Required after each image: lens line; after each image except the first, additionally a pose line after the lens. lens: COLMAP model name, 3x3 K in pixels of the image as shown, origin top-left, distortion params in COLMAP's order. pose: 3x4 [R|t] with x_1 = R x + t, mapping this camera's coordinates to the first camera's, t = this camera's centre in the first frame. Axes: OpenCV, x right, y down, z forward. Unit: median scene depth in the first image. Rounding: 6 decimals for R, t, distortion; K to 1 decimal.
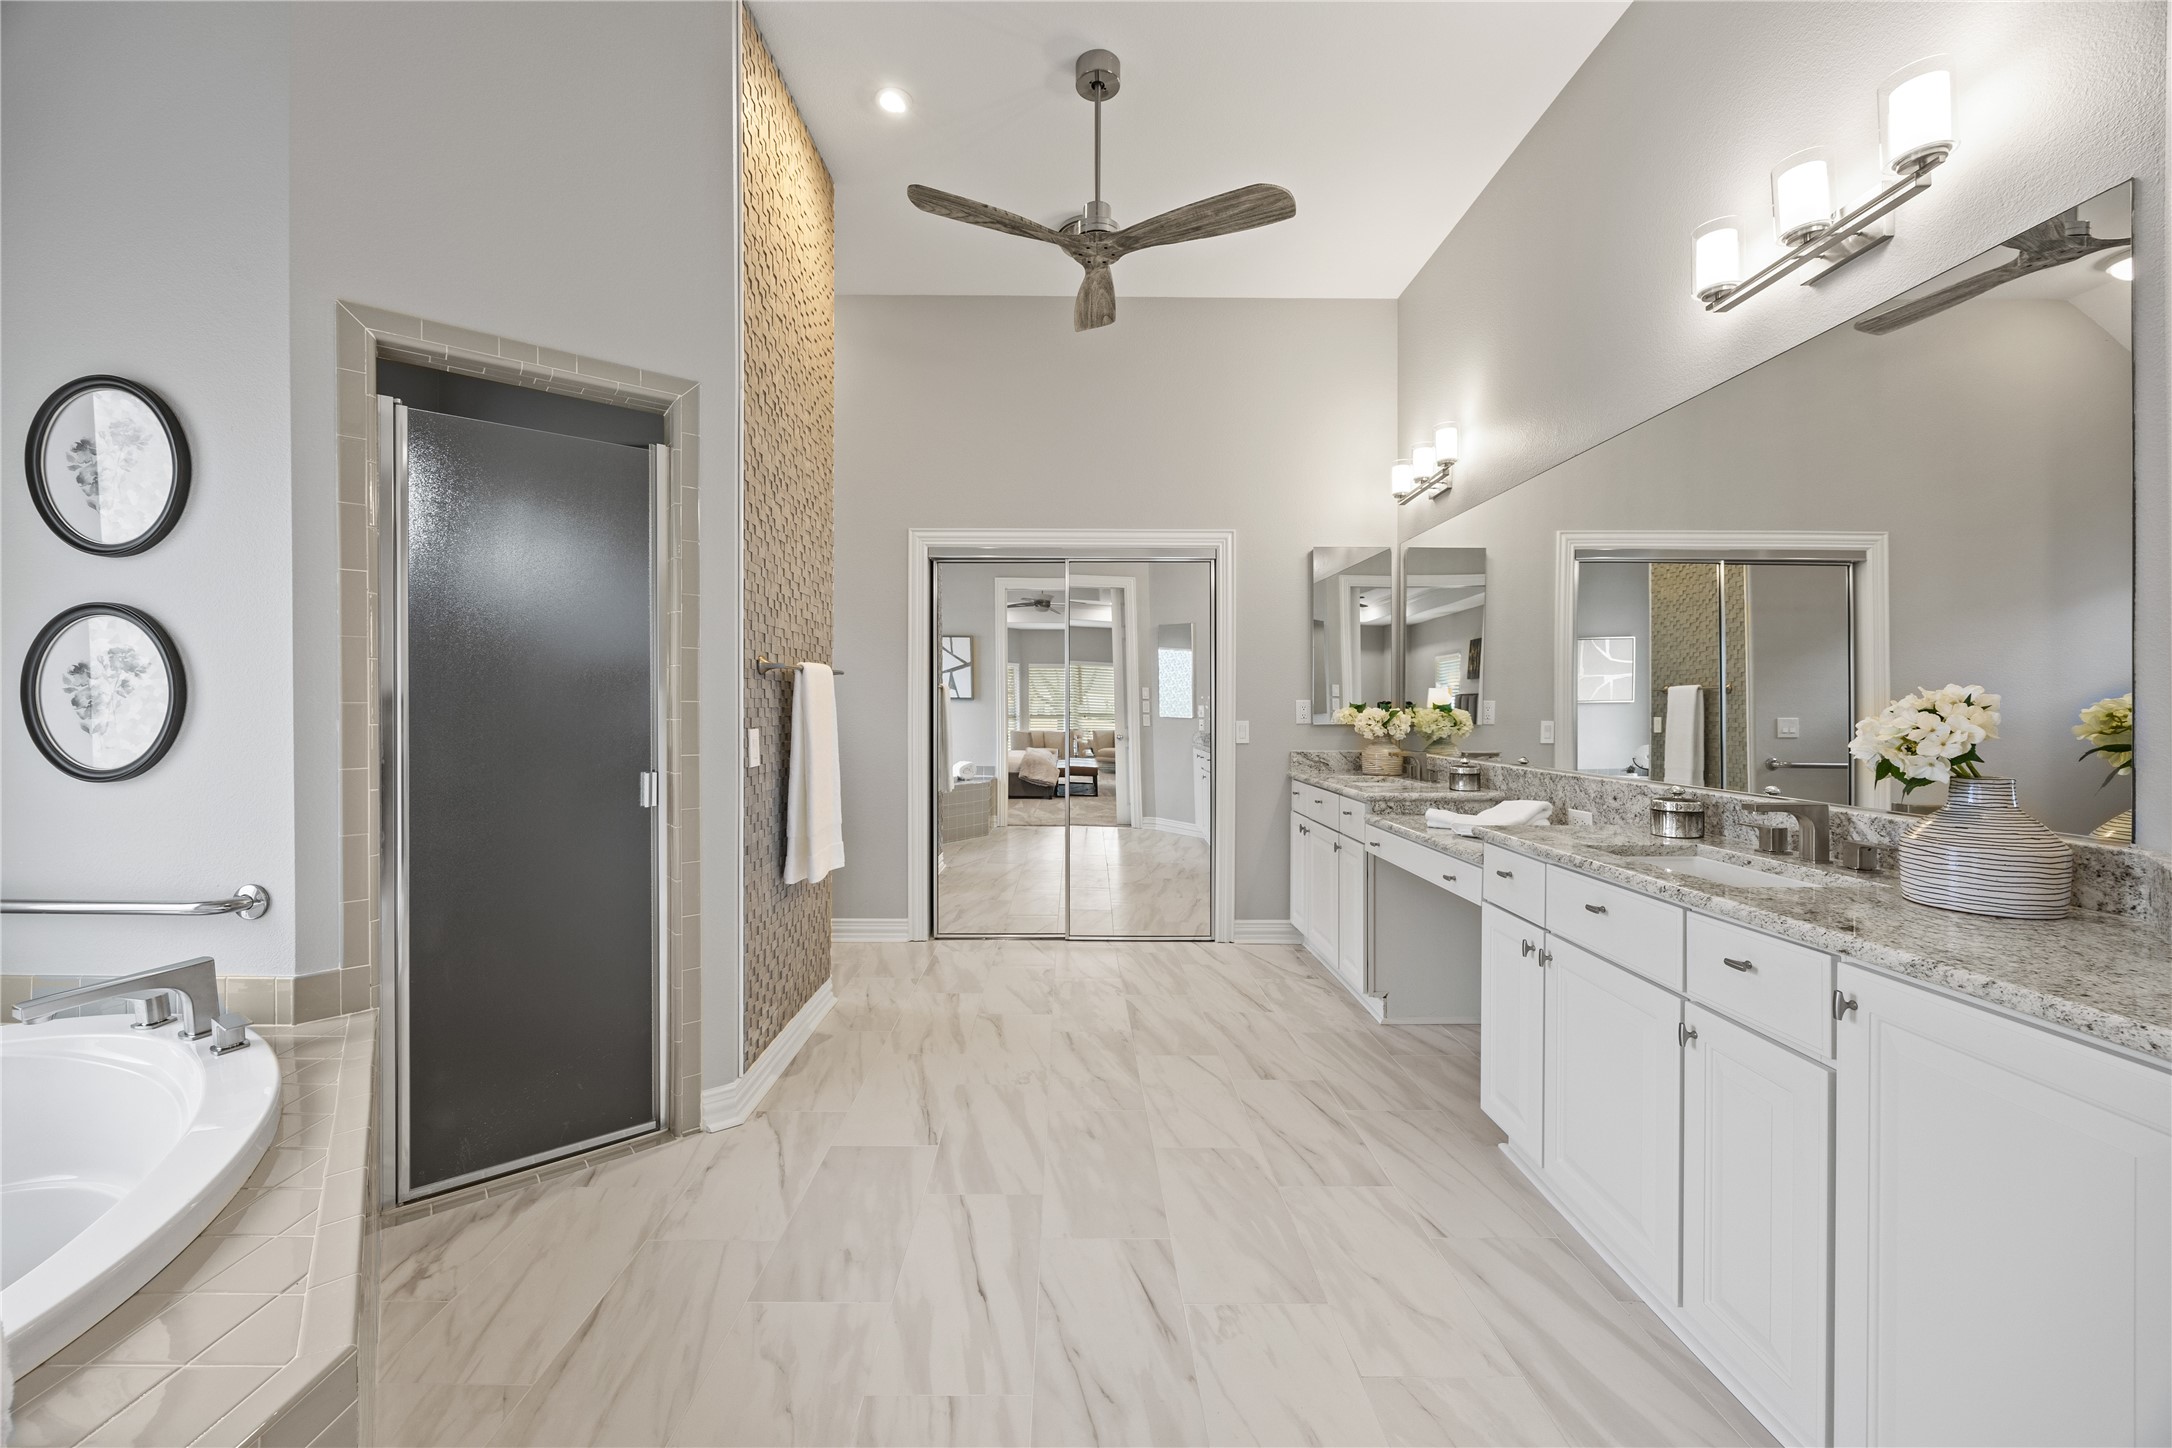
lens RADIAL K [[824.1, 0, 1052.3], [0, 824.1, 702.9], [0, 0, 1]] dist [-0.005652, 0.000554]
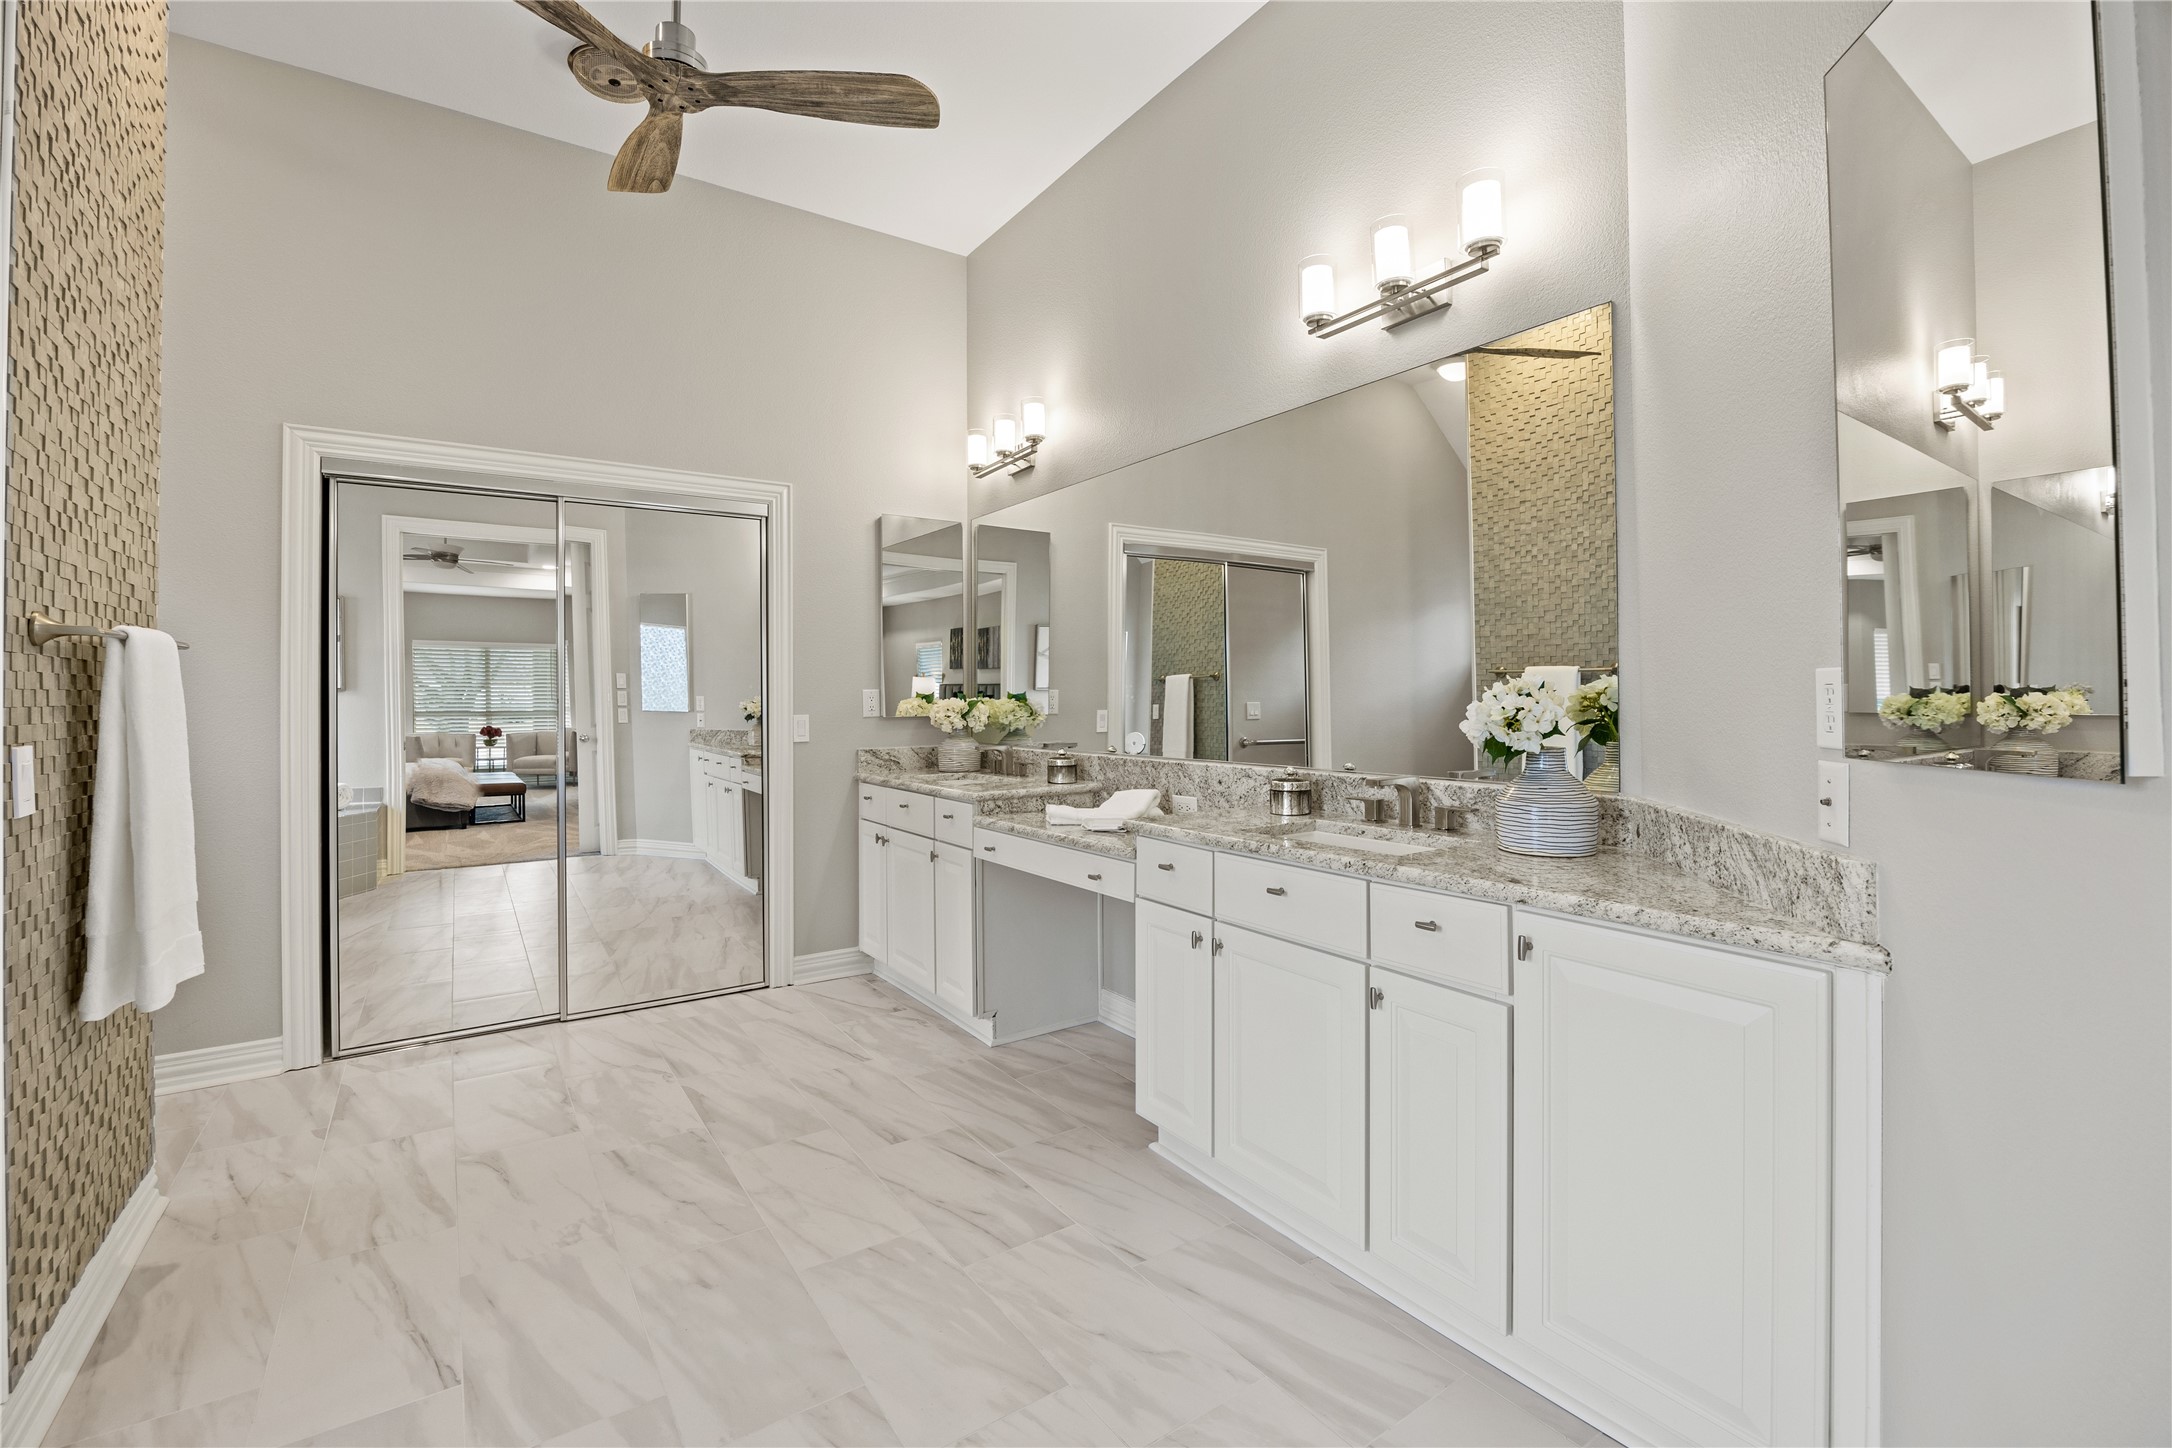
lens RADIAL K [[942.2, 0, 1063.3], [0, 942.2, 681.5], [0, 0, 1]] dist [-0.016958, 0.000991]
pose [[0.824971, 0.000515, 0.565175, -0.129008], [0.006580, 0.999923, -0.010515, -0.000041], [-0.565137, 0.012393, 0.824904, 0.103863]]
